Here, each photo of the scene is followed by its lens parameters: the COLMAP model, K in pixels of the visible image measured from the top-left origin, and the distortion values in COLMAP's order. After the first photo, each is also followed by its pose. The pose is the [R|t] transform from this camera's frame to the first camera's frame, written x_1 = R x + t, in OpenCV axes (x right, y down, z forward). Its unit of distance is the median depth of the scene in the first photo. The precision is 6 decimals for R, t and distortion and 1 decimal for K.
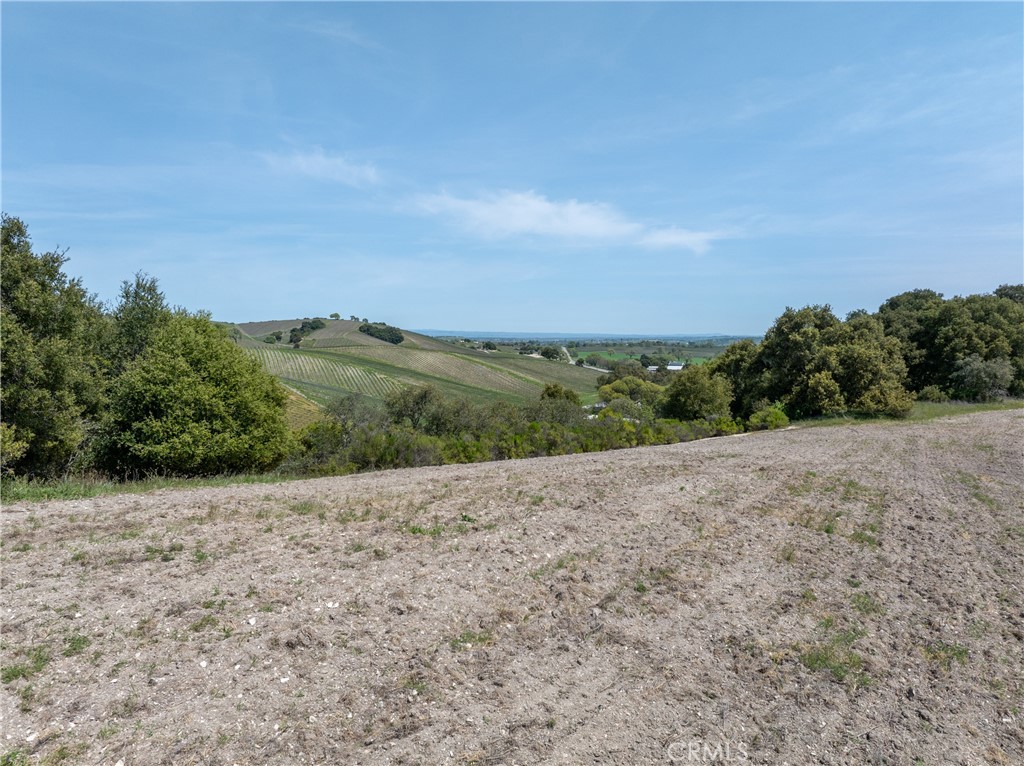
lens RADIAL K [[721.1, 0, 515.4], [0, 721.1, 379.7], [0, 0, 1]] dist [-0.037464, 0.001498]
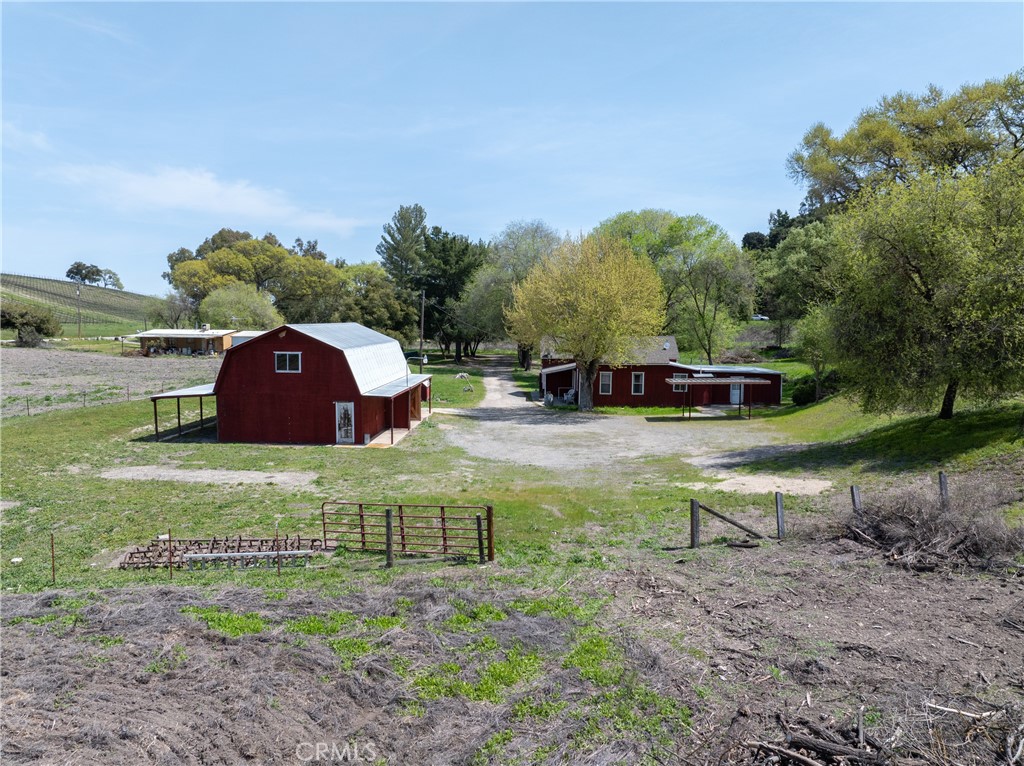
lens RADIAL K [[721.1, 0, 515.4], [0, 721.1, 379.7], [0, 0, 1]] dist [-0.037464, 0.001498]
pose [[0.852543, -0.049132, 0.520343, 0.062703], [0.029515, 0.998509, 0.045924, 0.054519], [-0.521824, -0.023794, 0.852721, 0.513750]]
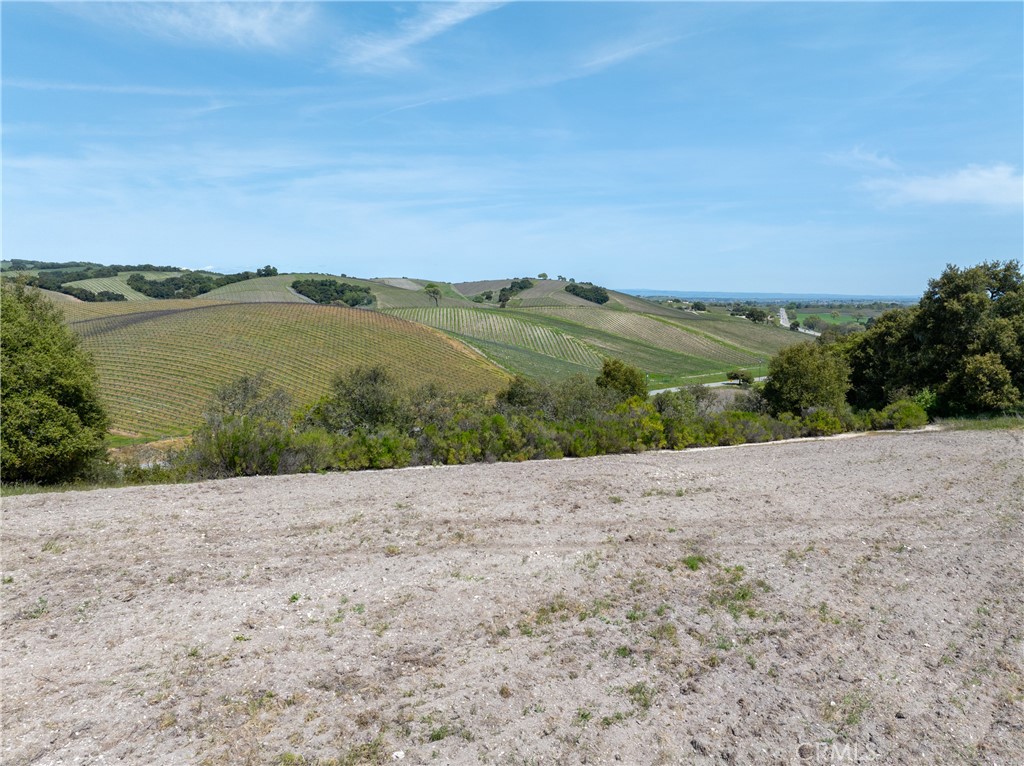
lens RADIAL K [[721.1, 0, 515.4], [0, 721.1, 379.7], [0, 0, 1]] dist [-0.037464, 0.001498]
pose [[0.957476, 0.035485, -0.286324, 0.030206], [-0.019522, 0.998102, 0.058414, -0.002956], [0.287853, -0.050340, 0.956351, 0.029036]]
